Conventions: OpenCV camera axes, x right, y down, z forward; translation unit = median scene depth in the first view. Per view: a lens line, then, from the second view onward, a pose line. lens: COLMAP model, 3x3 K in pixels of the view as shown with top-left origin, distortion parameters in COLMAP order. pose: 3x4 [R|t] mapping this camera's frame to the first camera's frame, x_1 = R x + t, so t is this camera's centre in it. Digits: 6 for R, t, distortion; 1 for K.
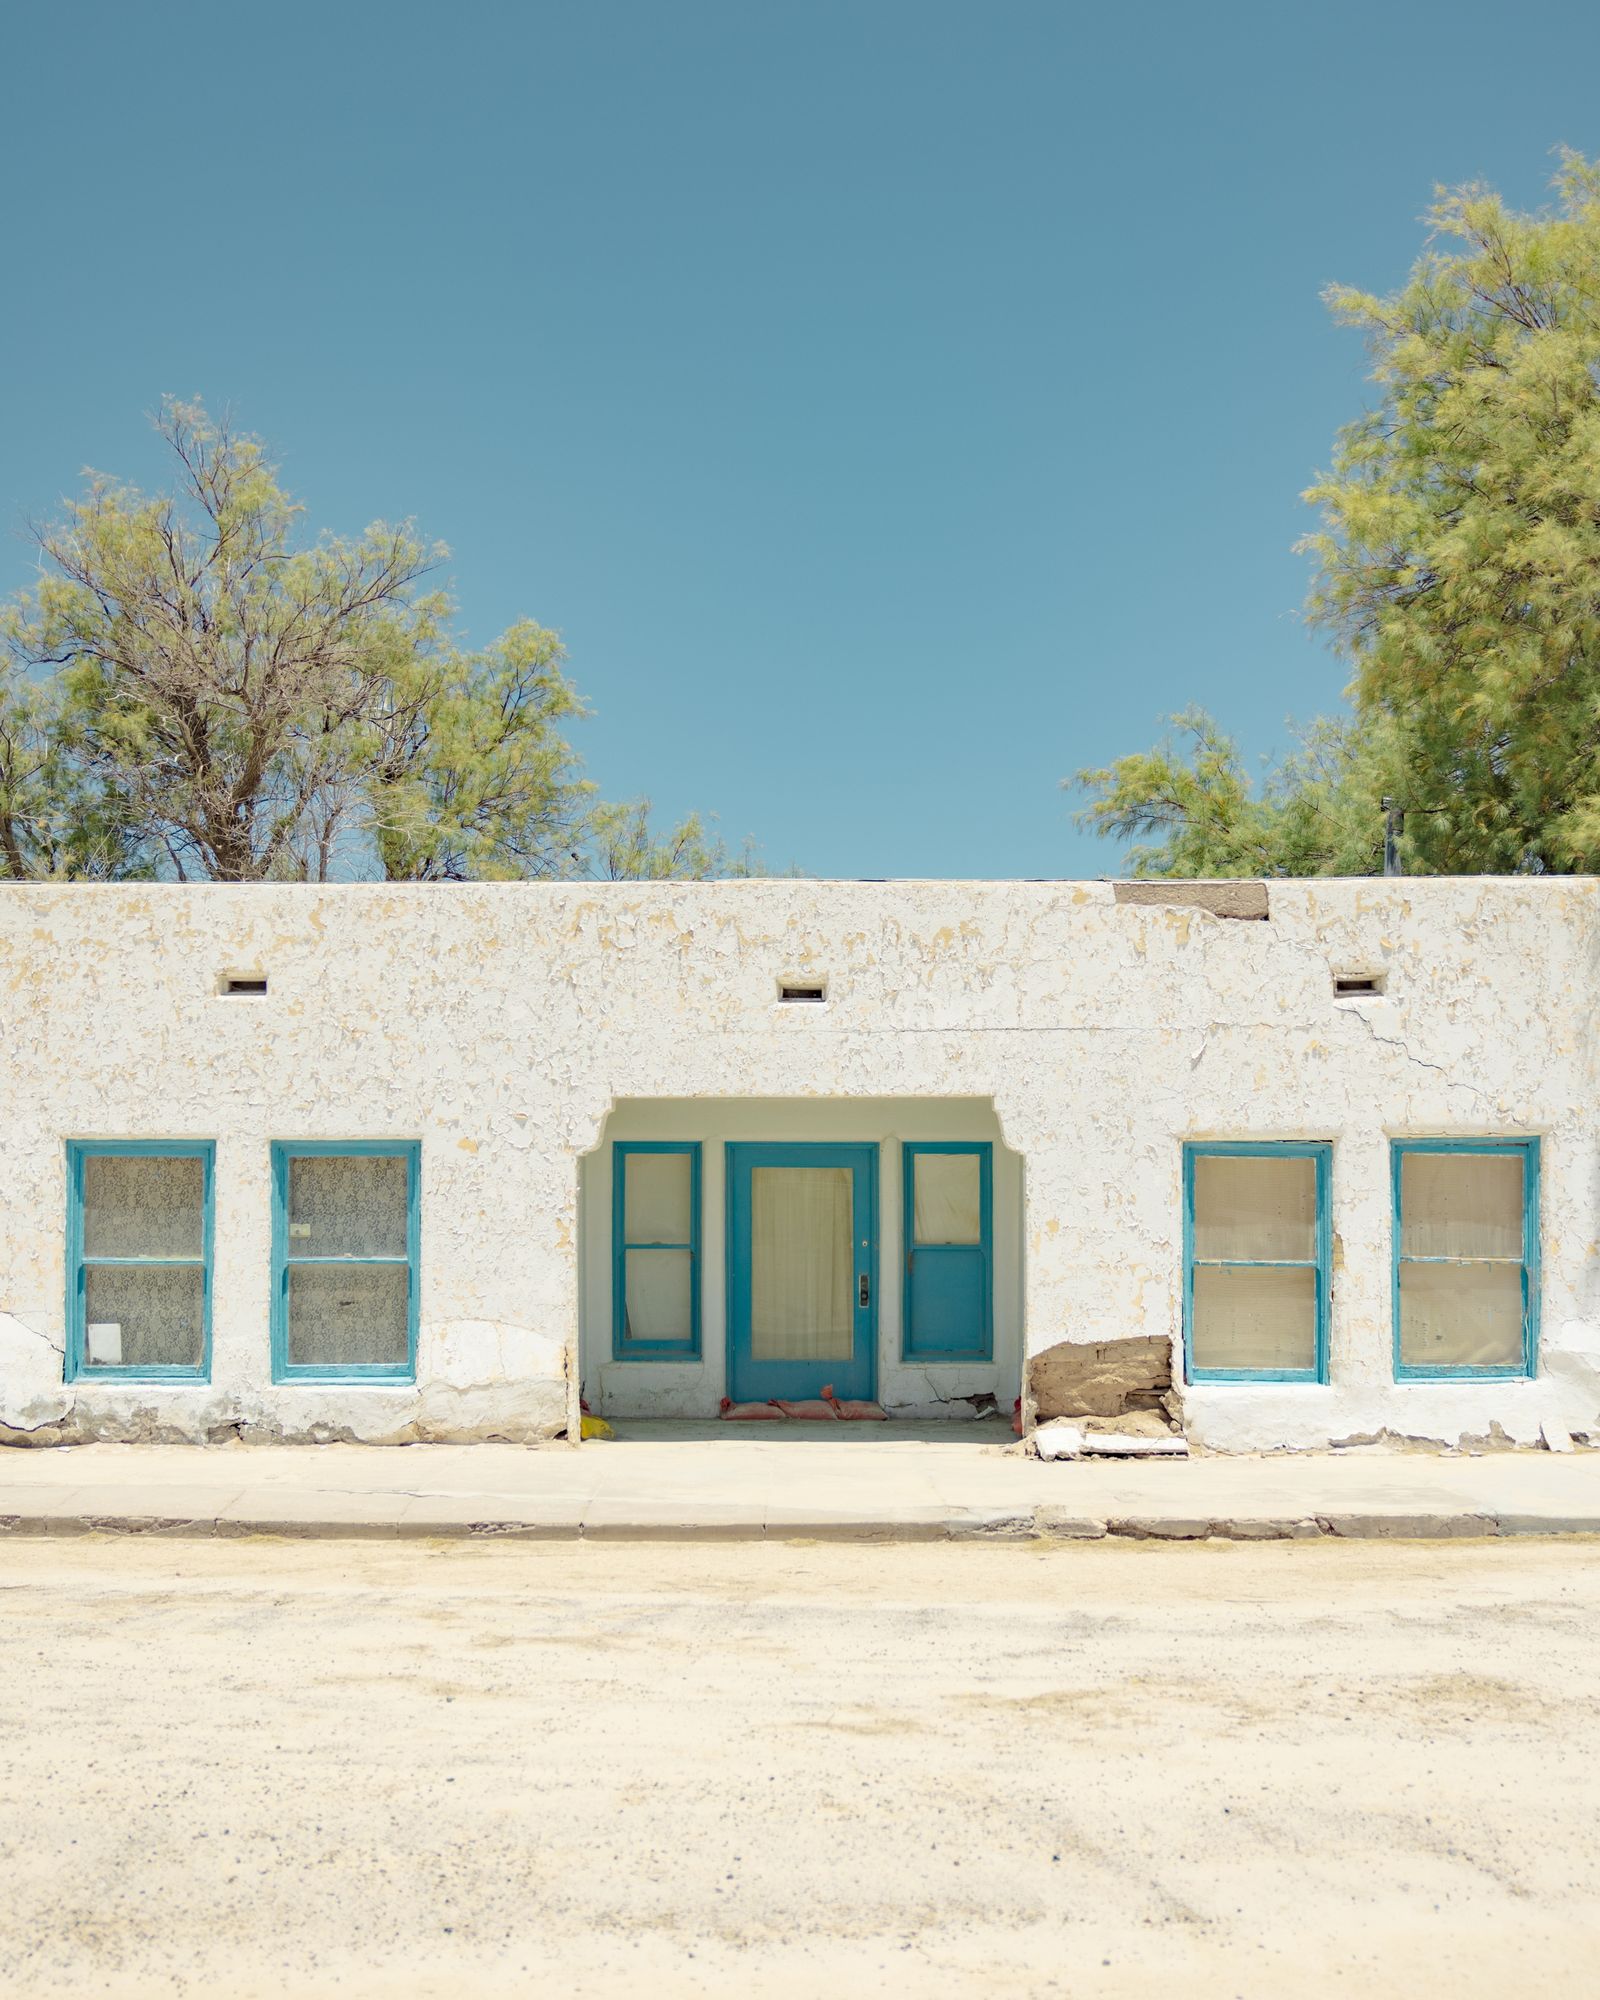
lens RADIAL K [[2392.6, 0, 797.9], [0, 2392.6, 1111.3], [0, 0, 1]] dist [-0.020583, 0.000000]
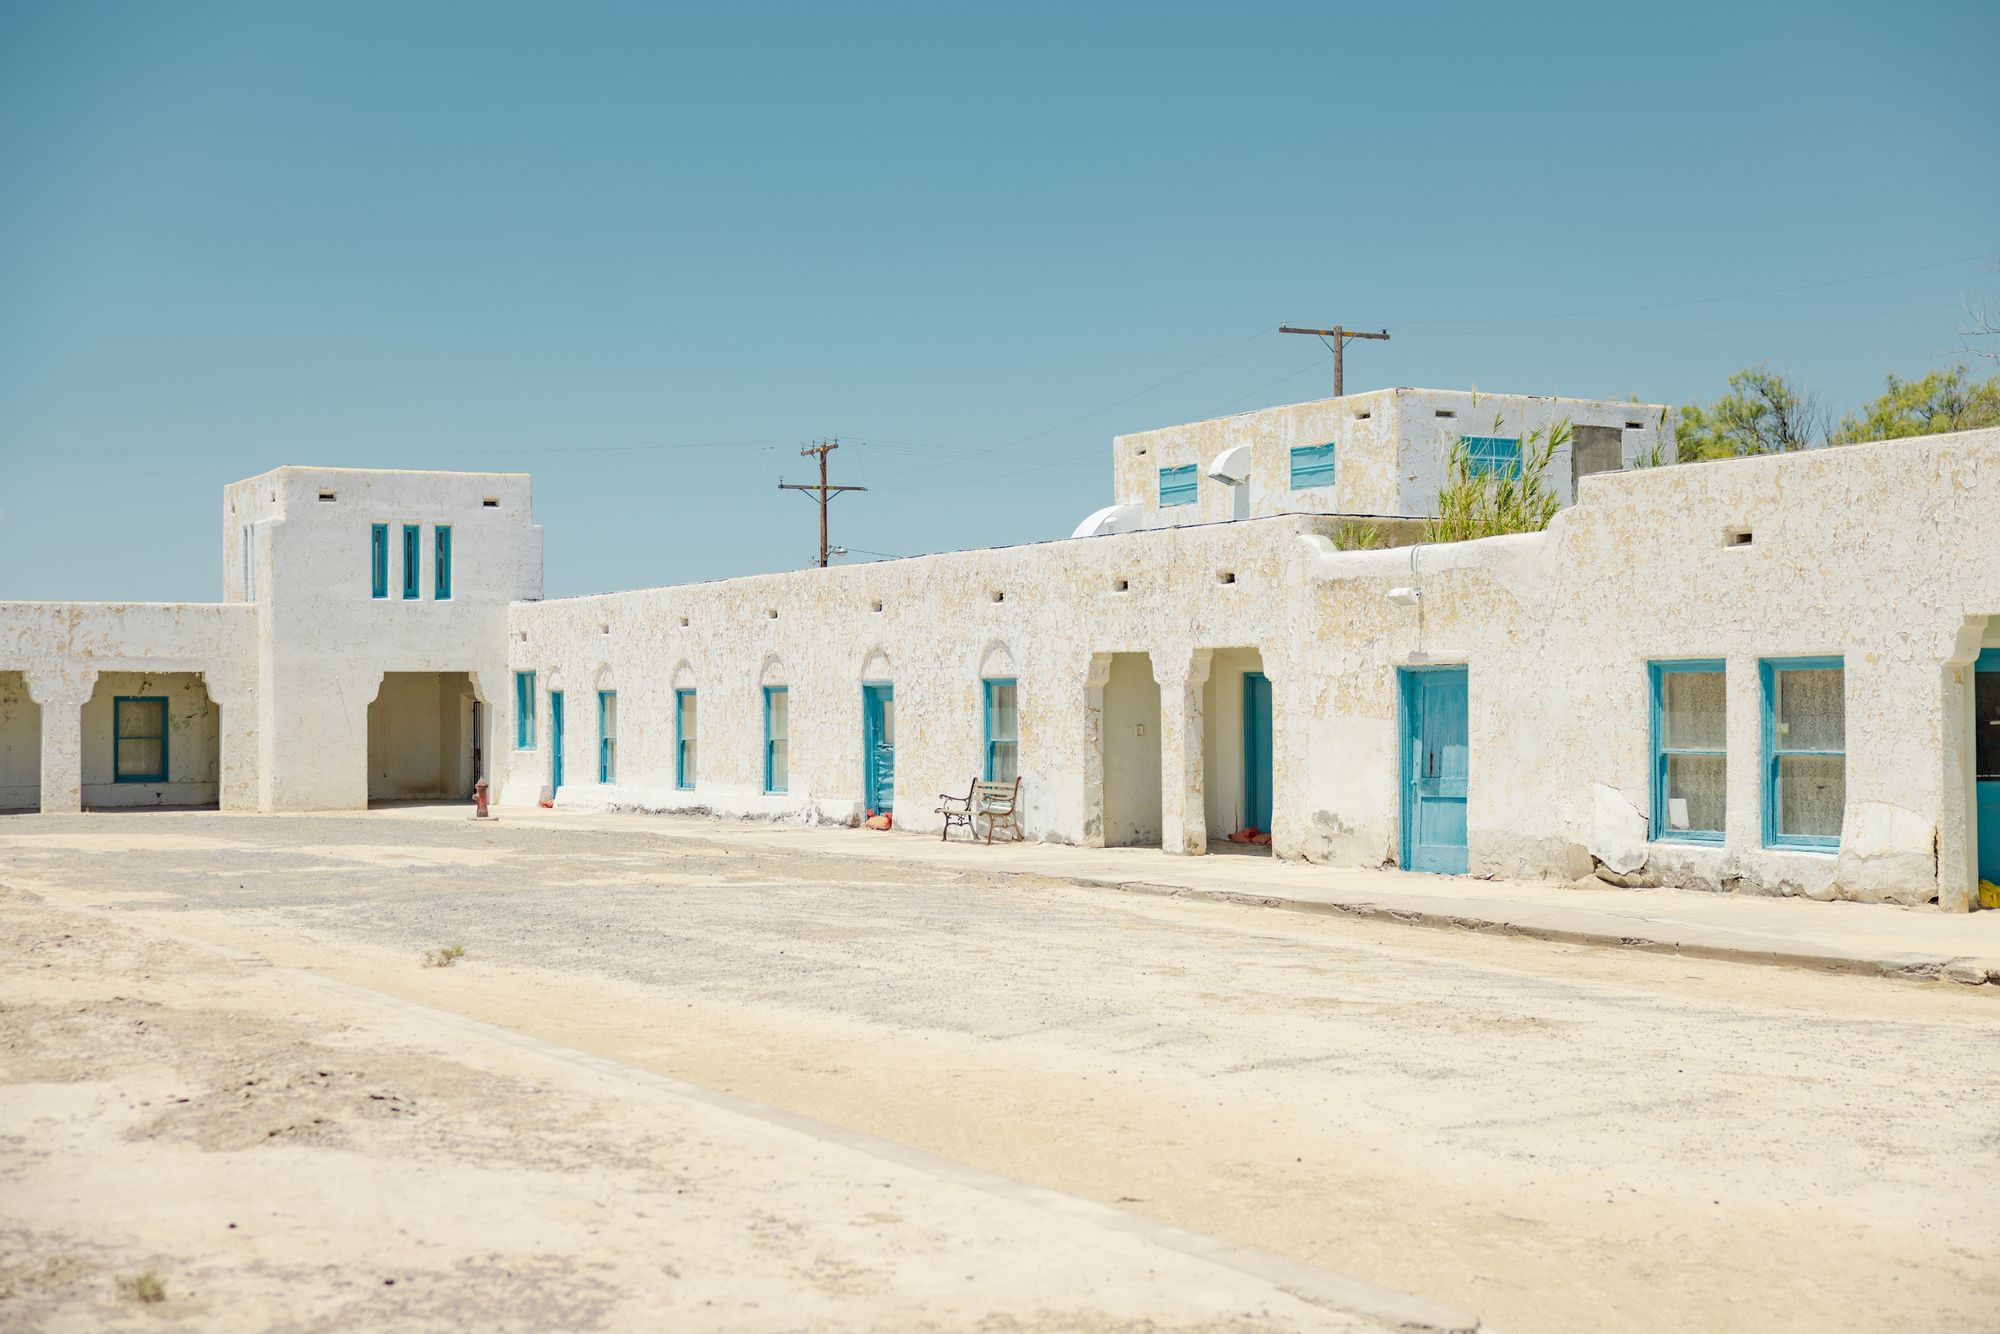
lens RADIAL K [[2728.3, 0, 1000.0], [0, 2728.3, 668.2], [0, 0, 1]] dist [-0.005814, 0.000000]
pose [[0.496929, -0.016578, -0.867633, 0.846791], [0.037111, 0.999309, 0.002161, -0.000637], [0.866997, -0.033273, 0.497201, -0.076944]]
